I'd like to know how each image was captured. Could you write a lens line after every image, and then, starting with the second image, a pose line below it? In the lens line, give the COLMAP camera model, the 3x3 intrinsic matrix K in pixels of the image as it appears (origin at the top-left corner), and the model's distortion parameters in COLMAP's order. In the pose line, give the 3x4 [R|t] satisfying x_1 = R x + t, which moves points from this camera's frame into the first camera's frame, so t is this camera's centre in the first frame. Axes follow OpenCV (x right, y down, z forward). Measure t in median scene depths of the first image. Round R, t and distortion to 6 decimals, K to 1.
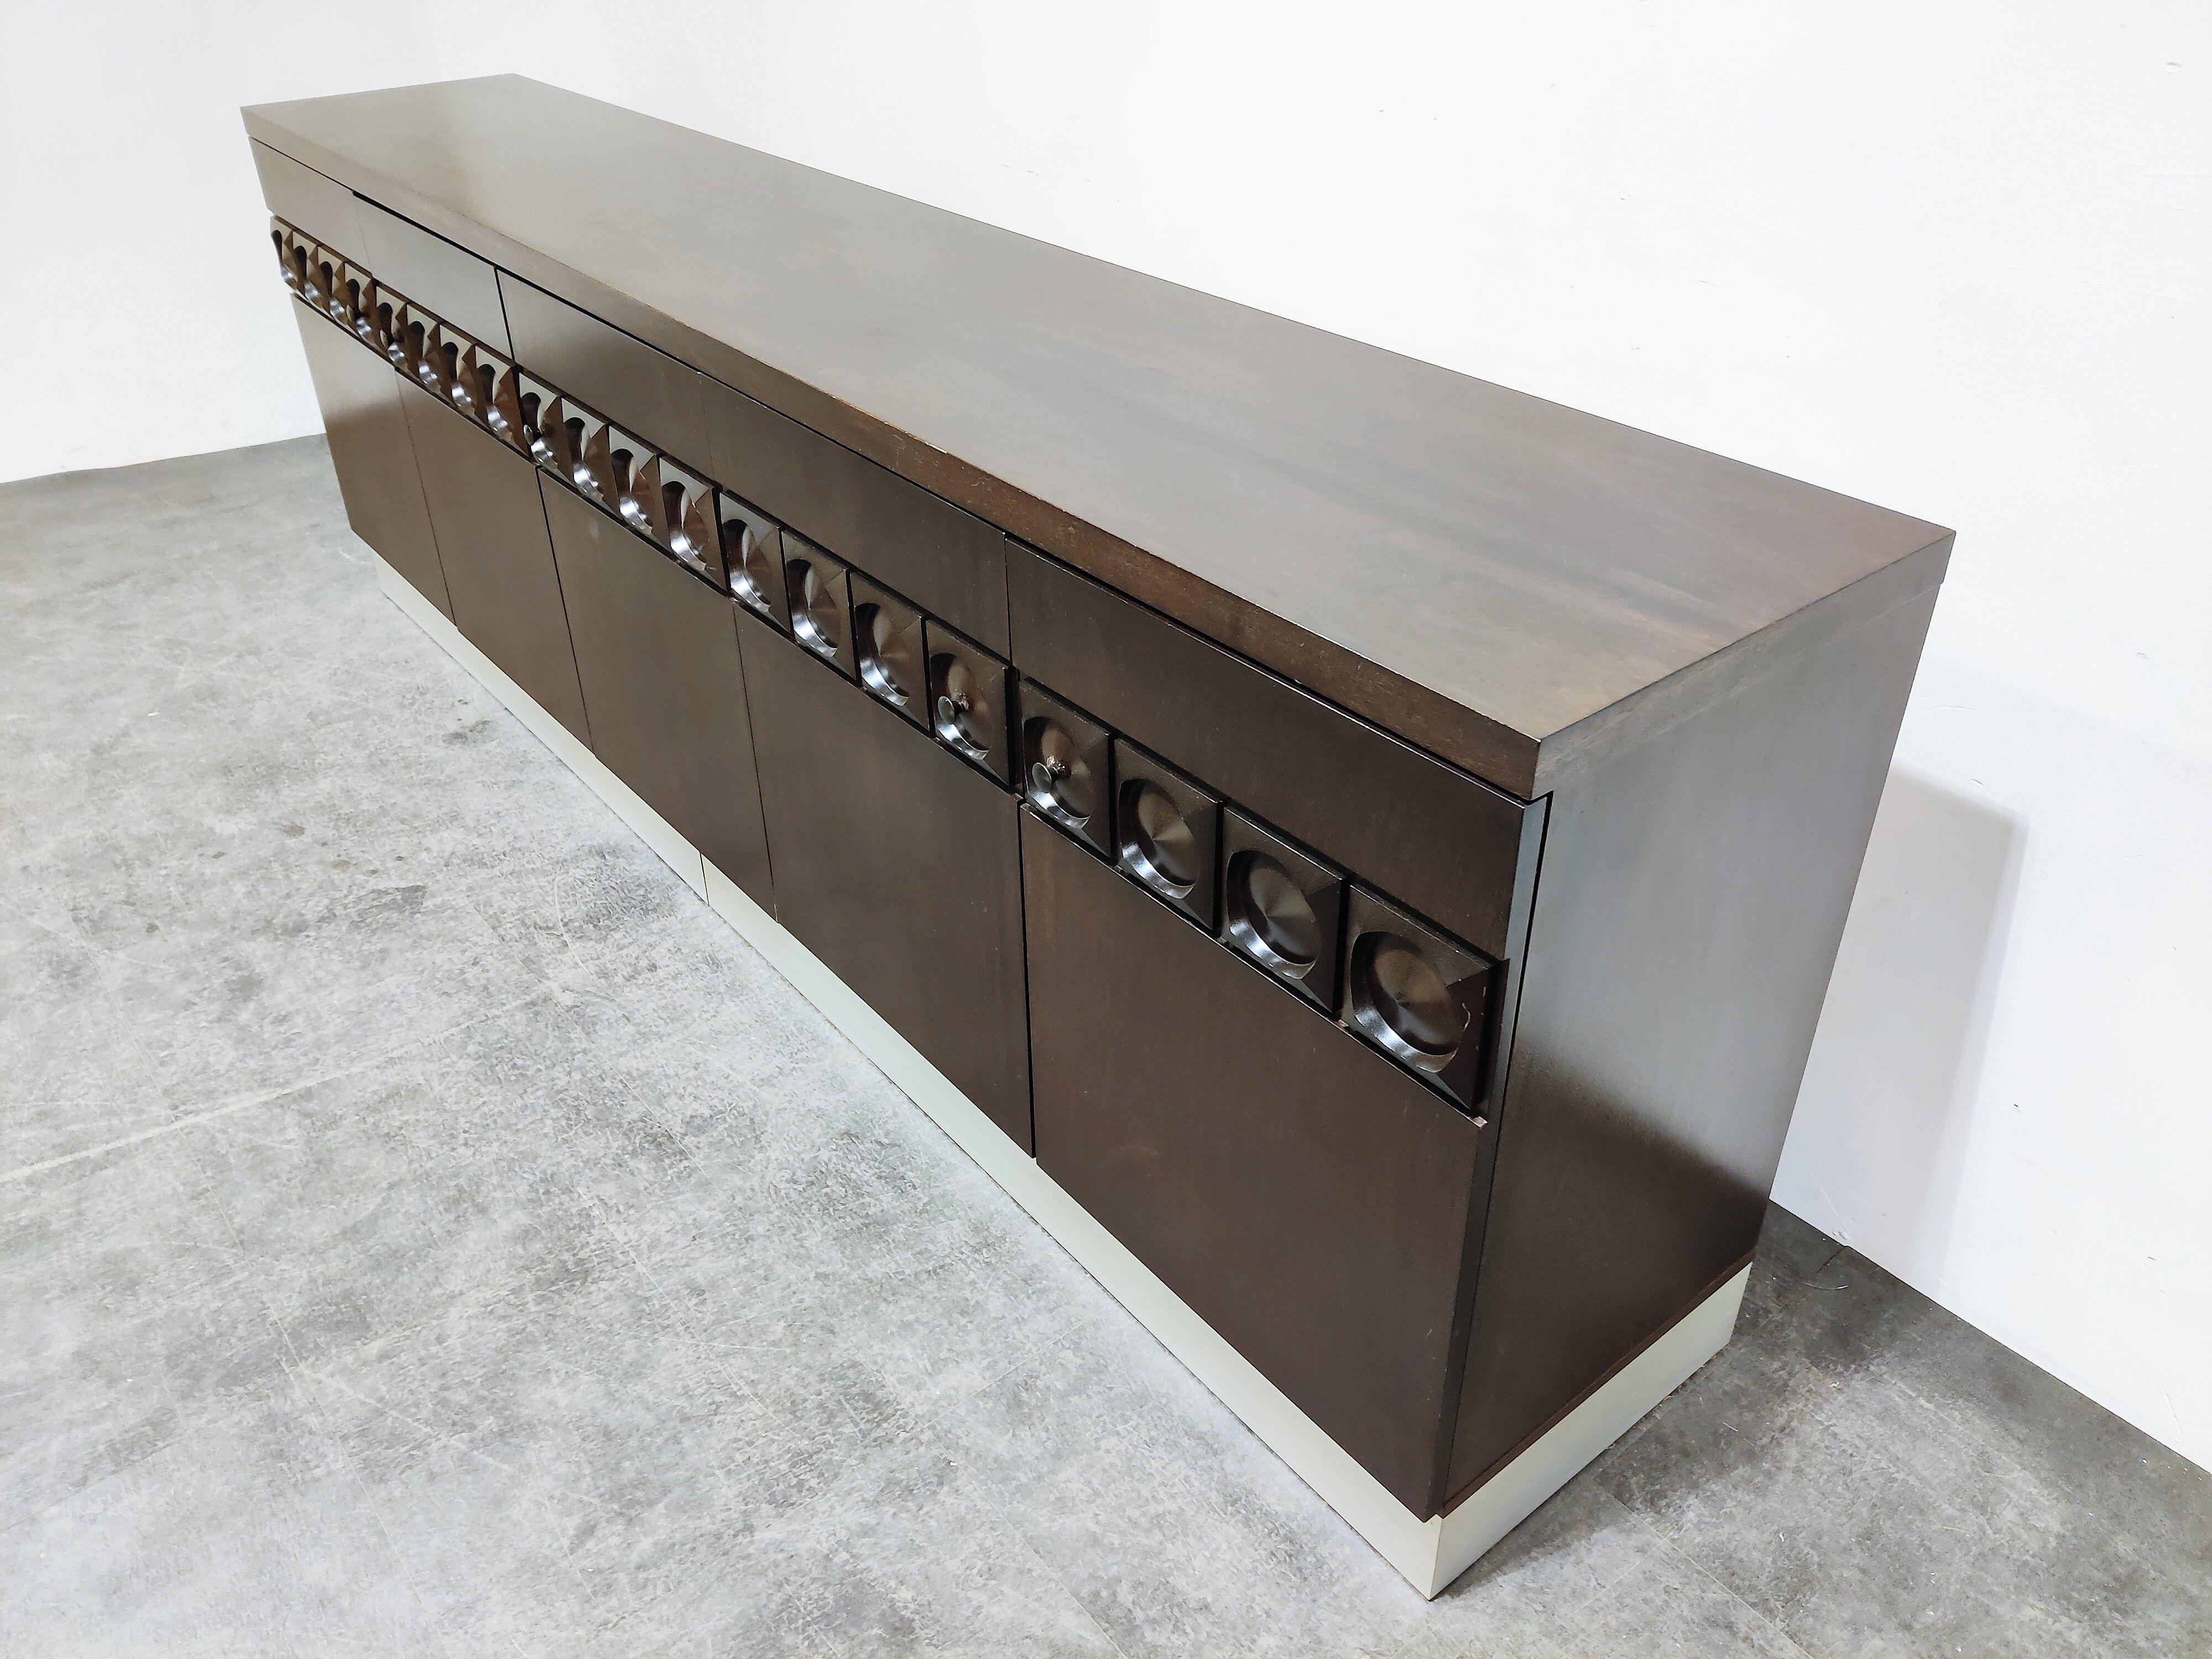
lens RADIAL K [[1699.7, 0, 1107.1], [0, 1699.7, 794.1], [0, 0, 1]] dist [-0.013048, 0.000857]
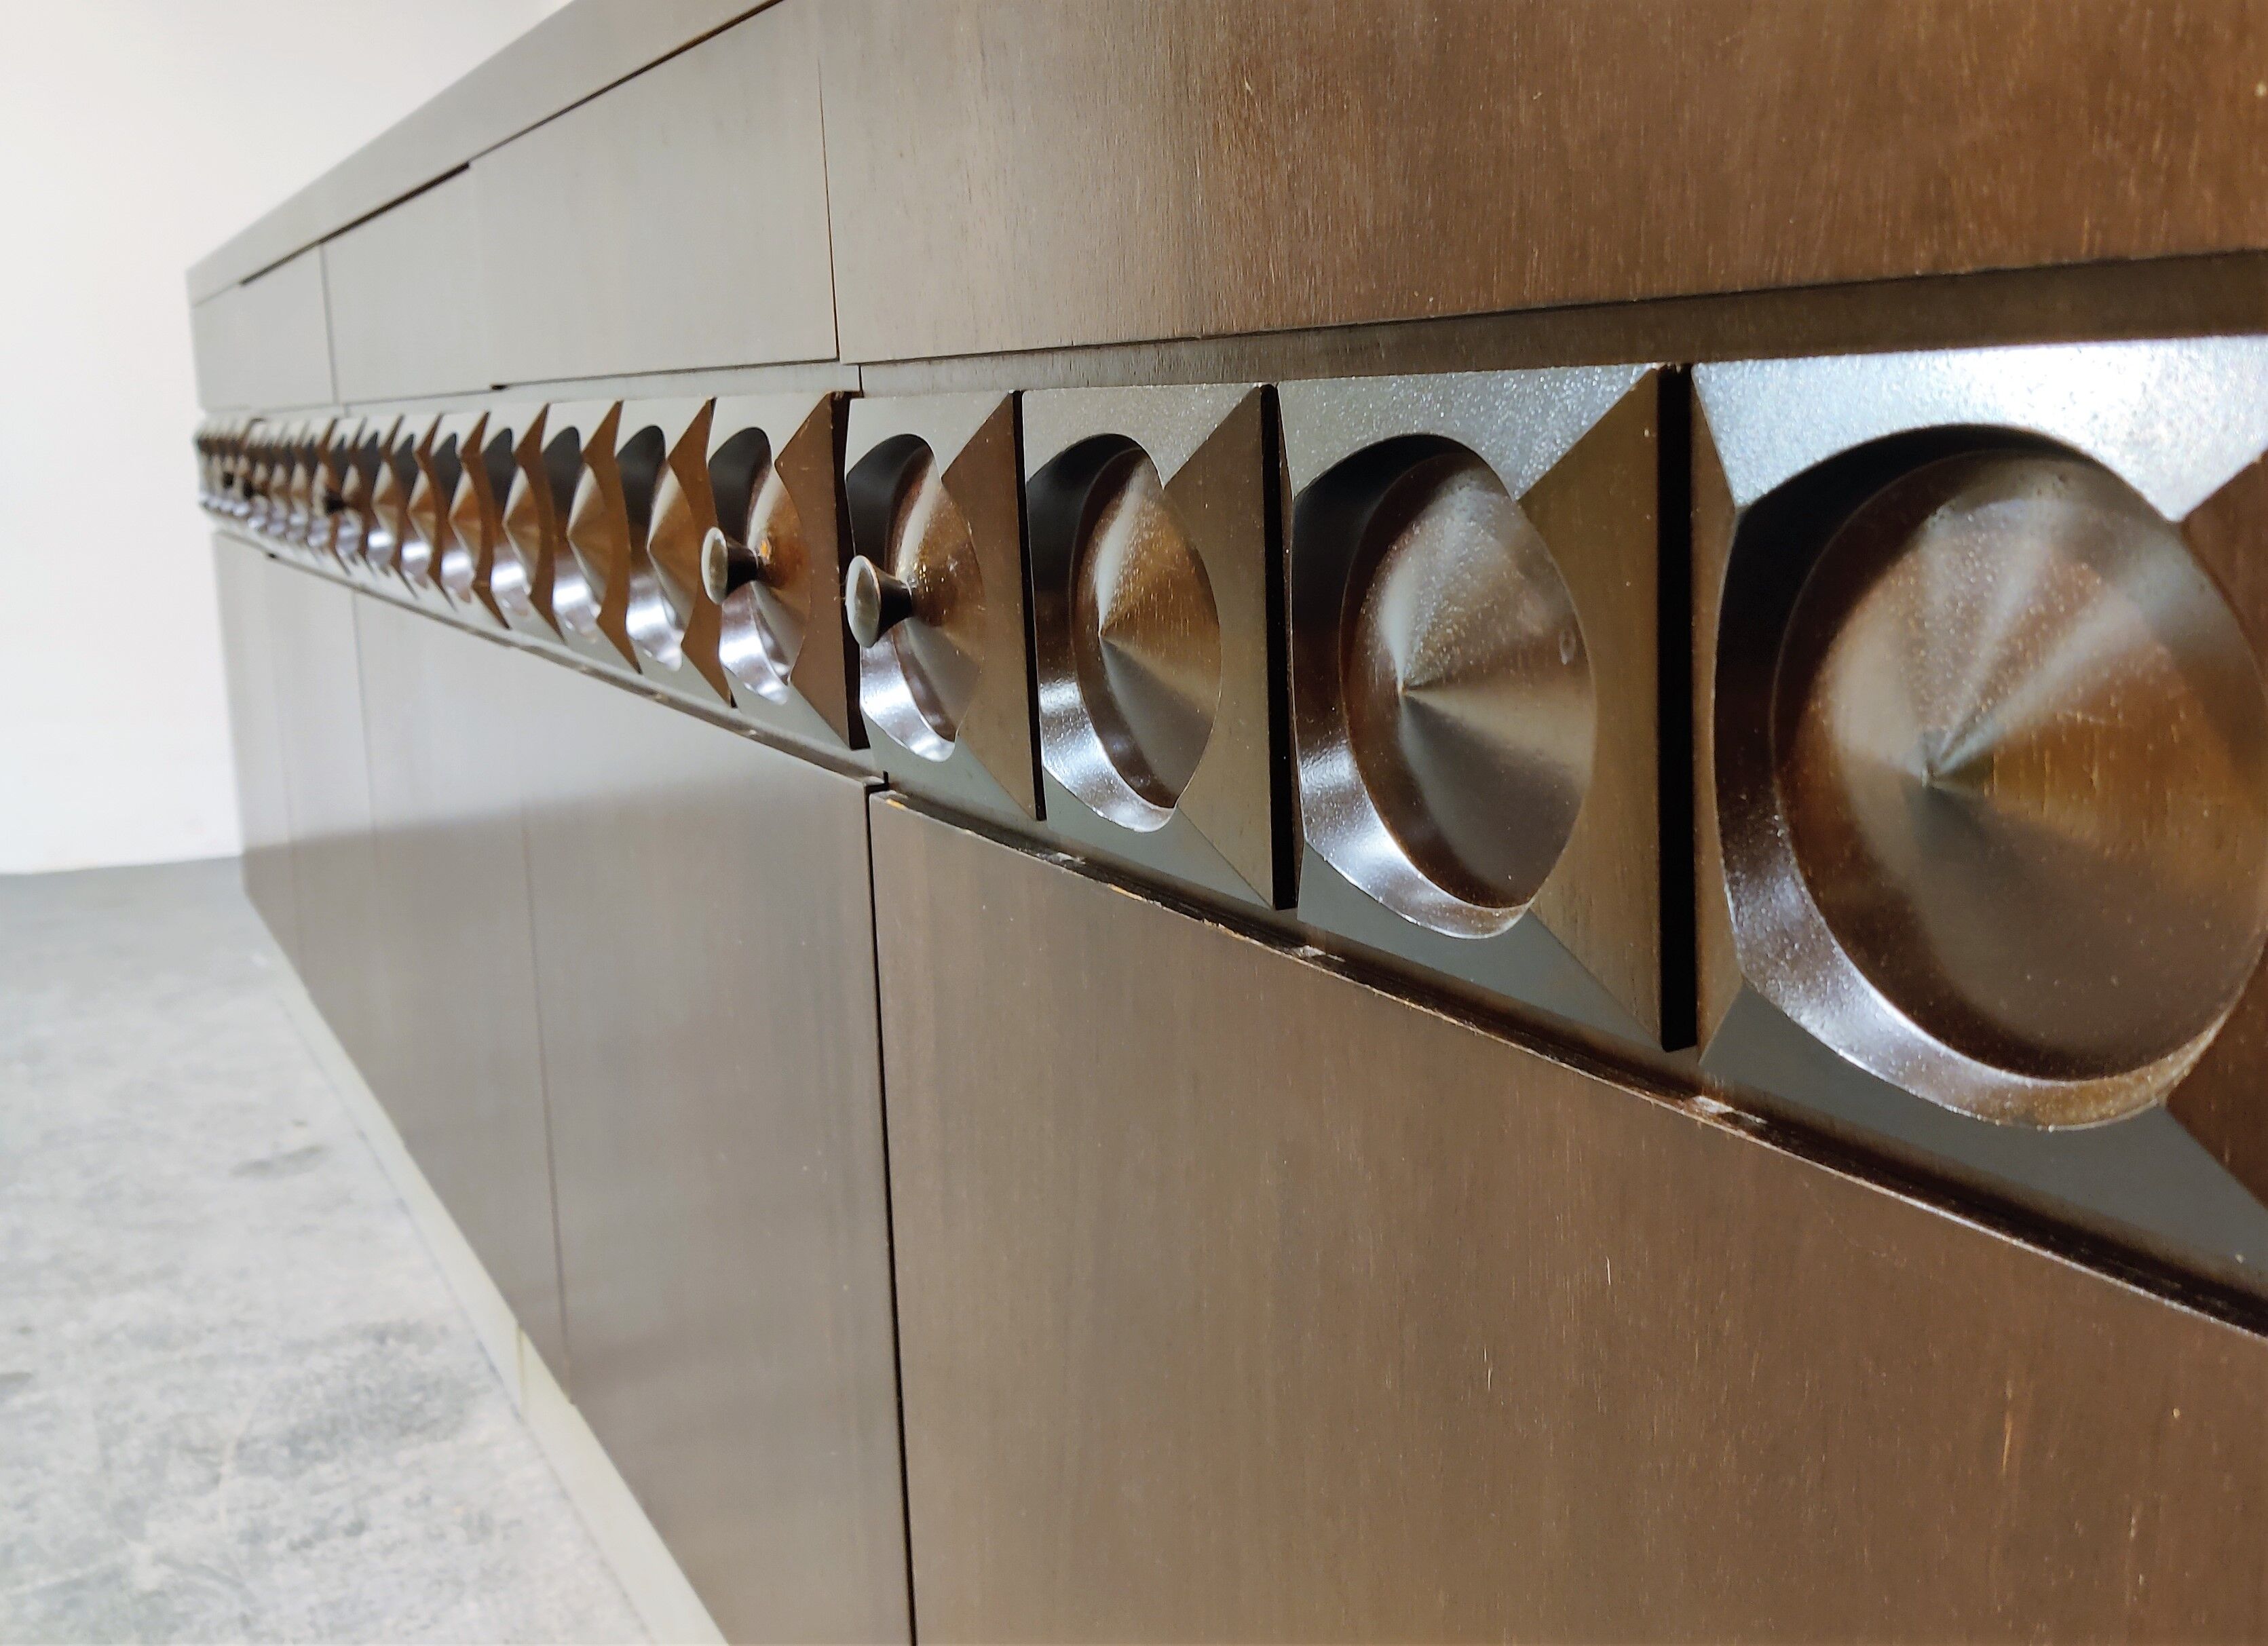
lens RADIAL K [[2146.3, 0, 1252.3], [0, 2146.3, 708.0], [0, 0, 1]] dist [0.015195, 0.000000]
pose [[0.990740, 0.002481, -0.135747, 0.078478], [-0.056210, 0.917616, -0.393473, 0.137293], [0.123587, 0.397459, 0.909259, 0.458942]]
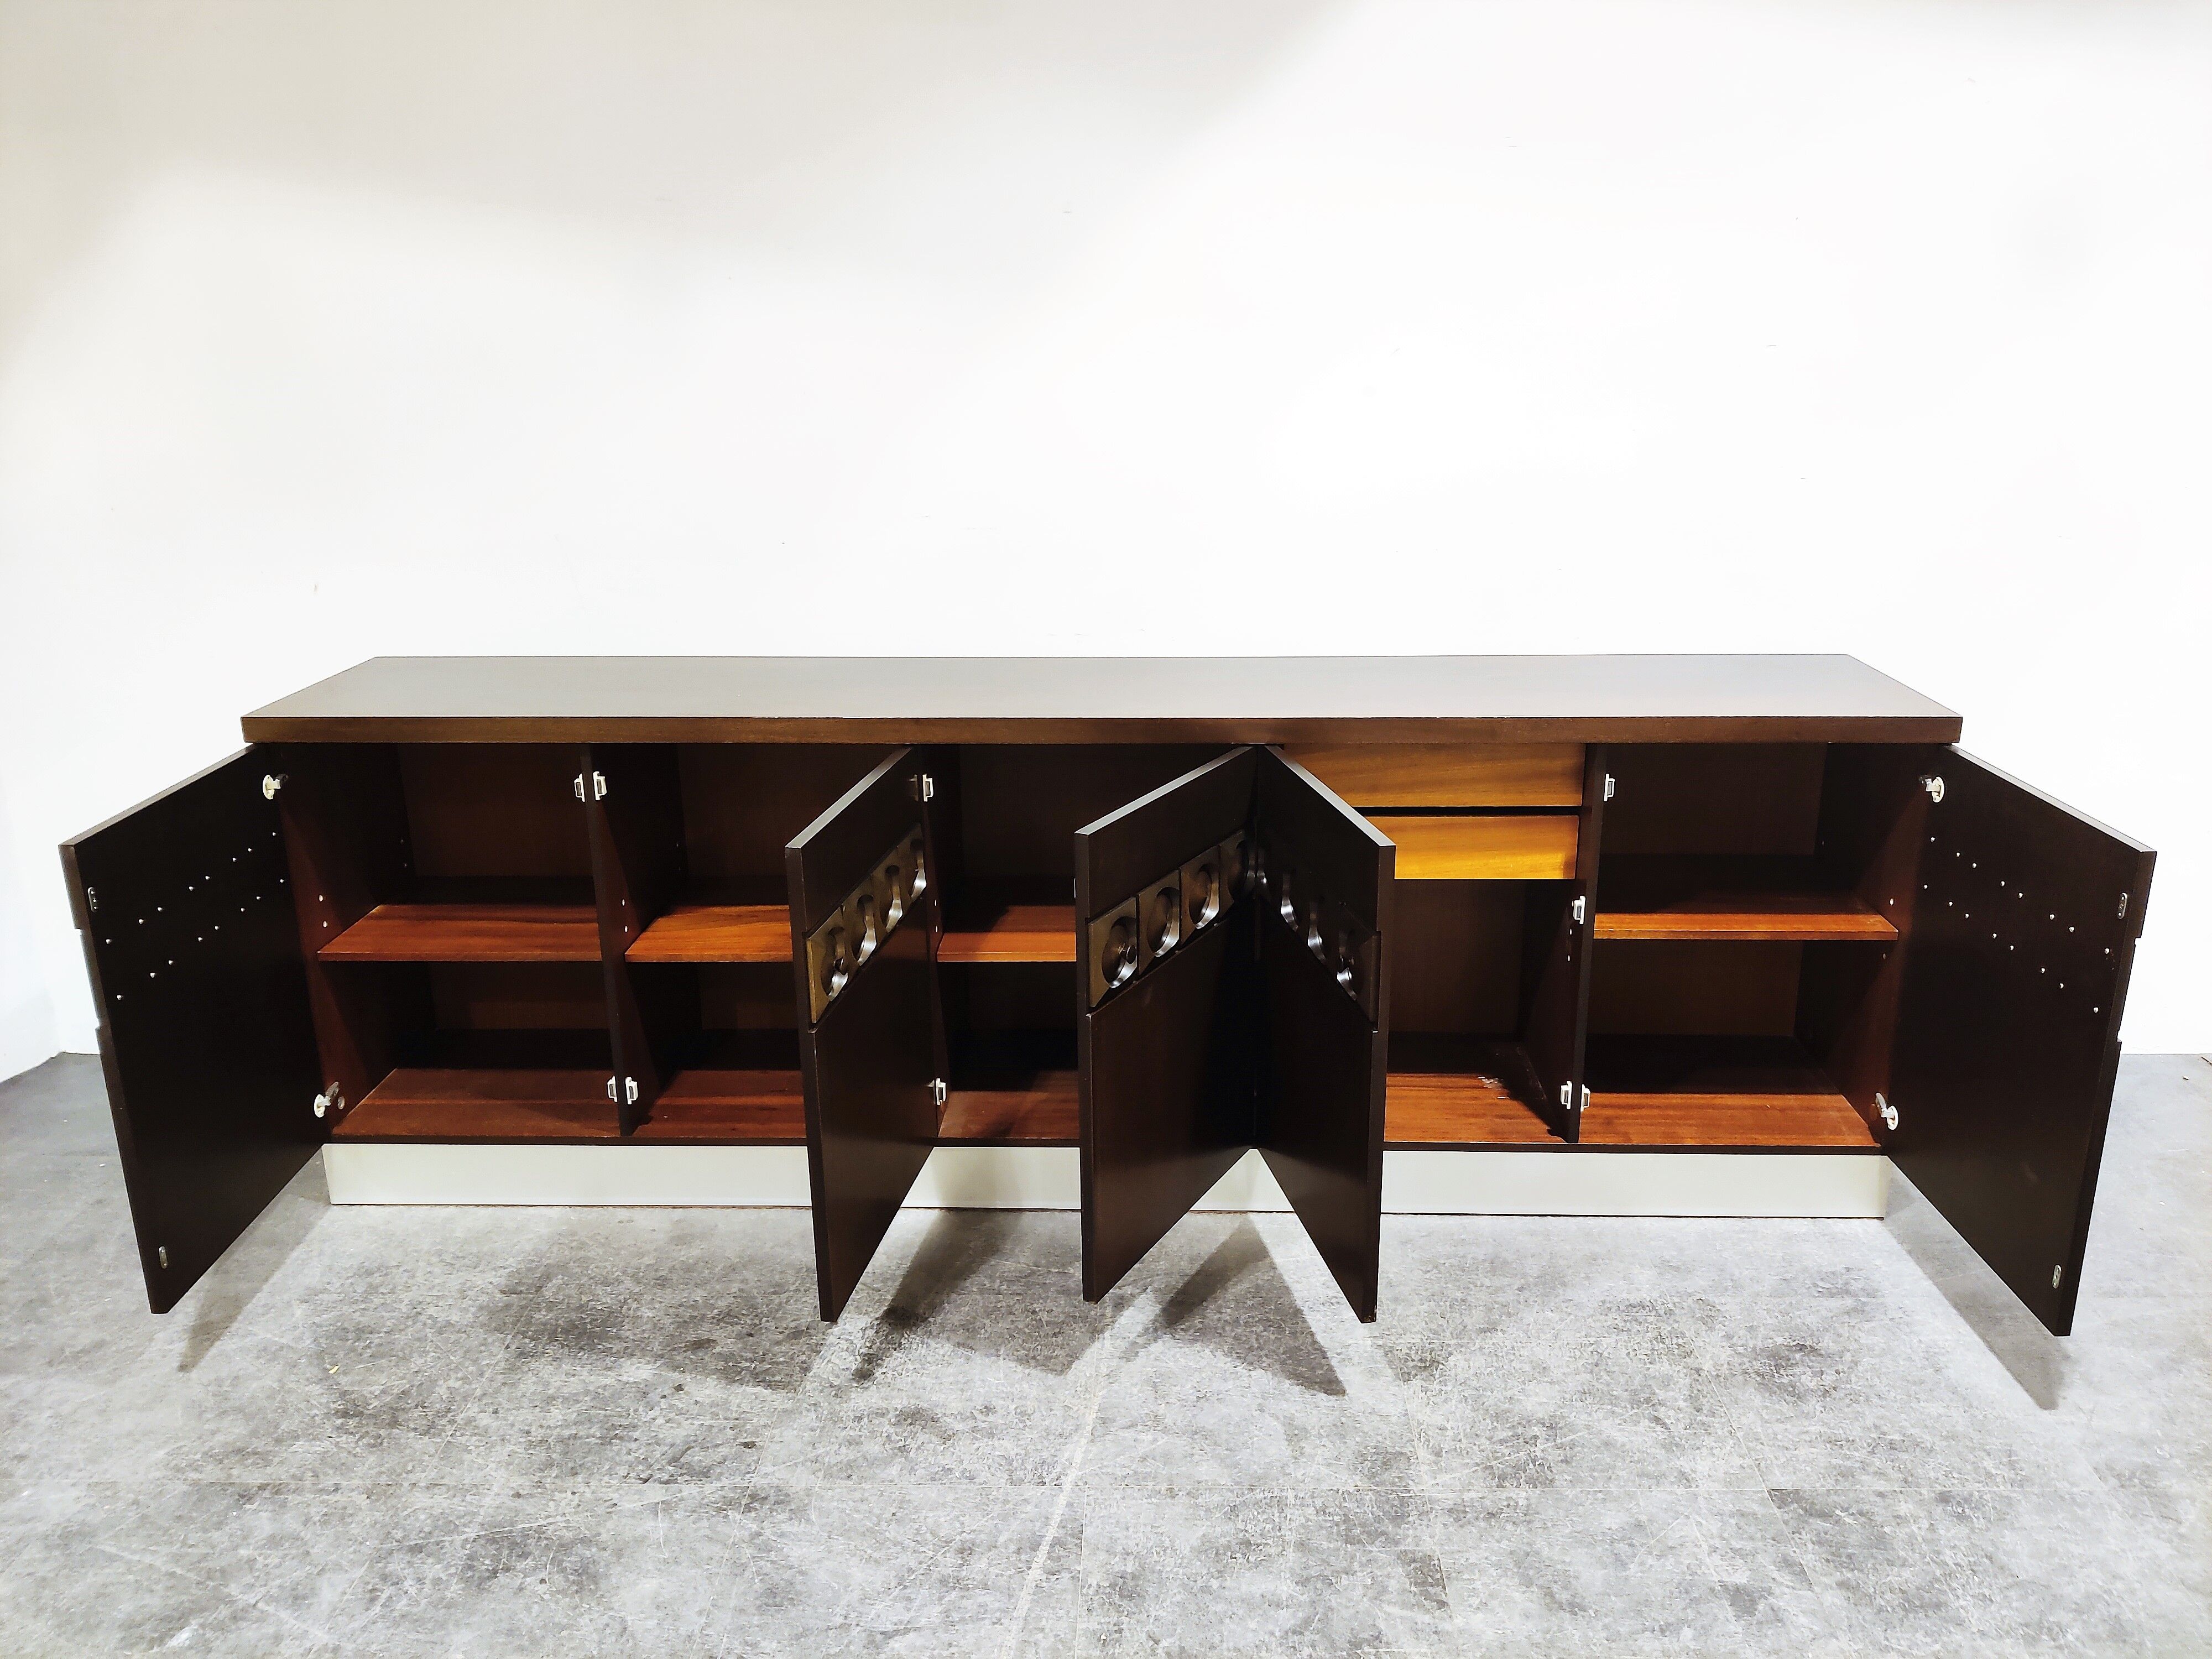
lens RADIAL K [[1699.7, 0, 1123.7], [0, 1699.7, 720.3], [0, 0, 1]] dist [-0.013048, 0.000857]
pose [[0.650214, -0.176223, 0.739031, -1.345053], [0.404176, 0.903893, -0.140068, -0.095809], [-0.643322, 0.389773, 0.658949, 0.044111]]
